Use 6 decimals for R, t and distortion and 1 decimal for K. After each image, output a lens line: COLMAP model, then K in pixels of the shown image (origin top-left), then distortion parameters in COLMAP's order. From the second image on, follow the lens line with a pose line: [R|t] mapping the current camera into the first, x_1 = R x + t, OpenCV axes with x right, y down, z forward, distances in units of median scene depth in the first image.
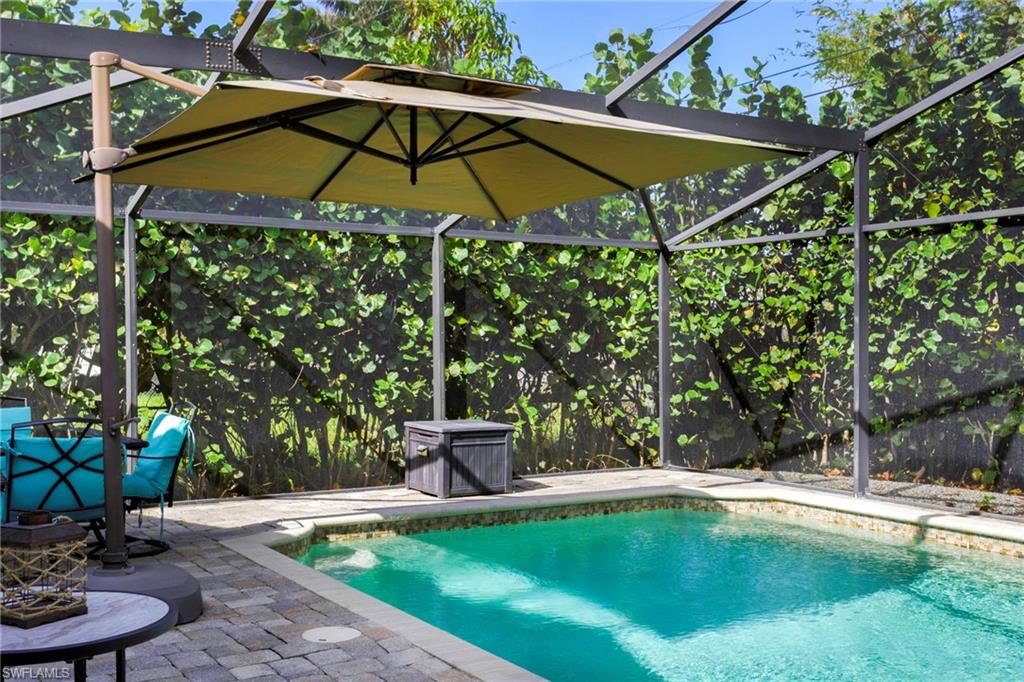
lens RADIAL K [[1083.3, 0, 512.6], [0, 1083.3, 340.9], [0, 0, 1]] dist [0.007012, 0.000000]
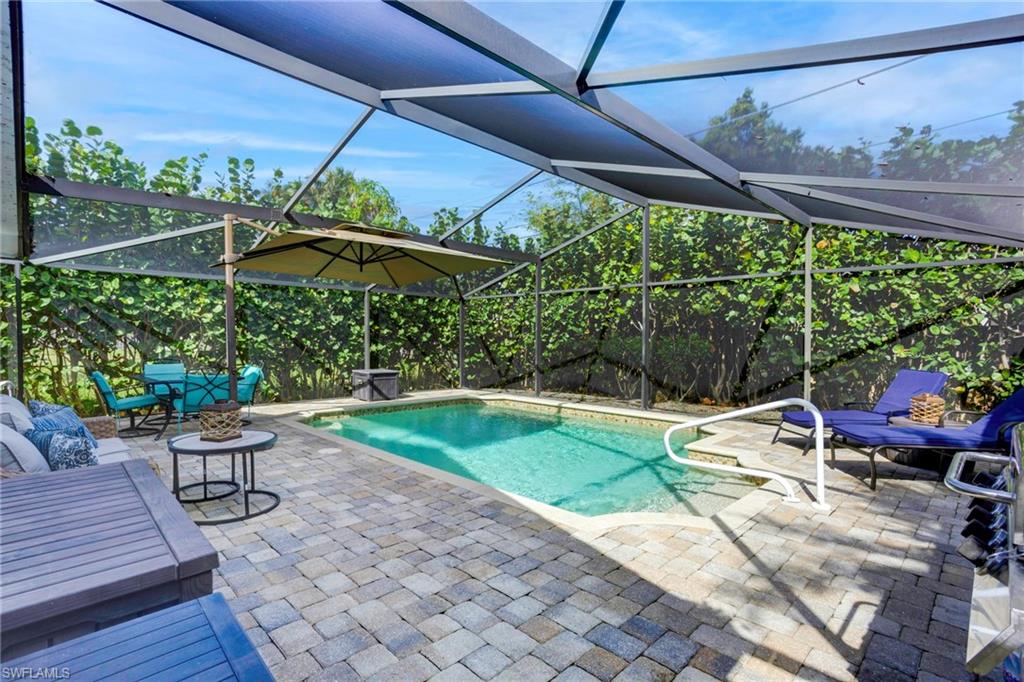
lens RADIAL K [[489.1, 0, 511.2], [0, 489.1, 339.9], [0, 0, 1]] dist [-0.017484, 0.005224]
pose [[0.971907, 0.004964, 0.235315, -0.013262], [-0.006442, 0.999964, 0.005512, 0.001241], [-0.235279, -0.006874, 0.971904, -0.110319]]
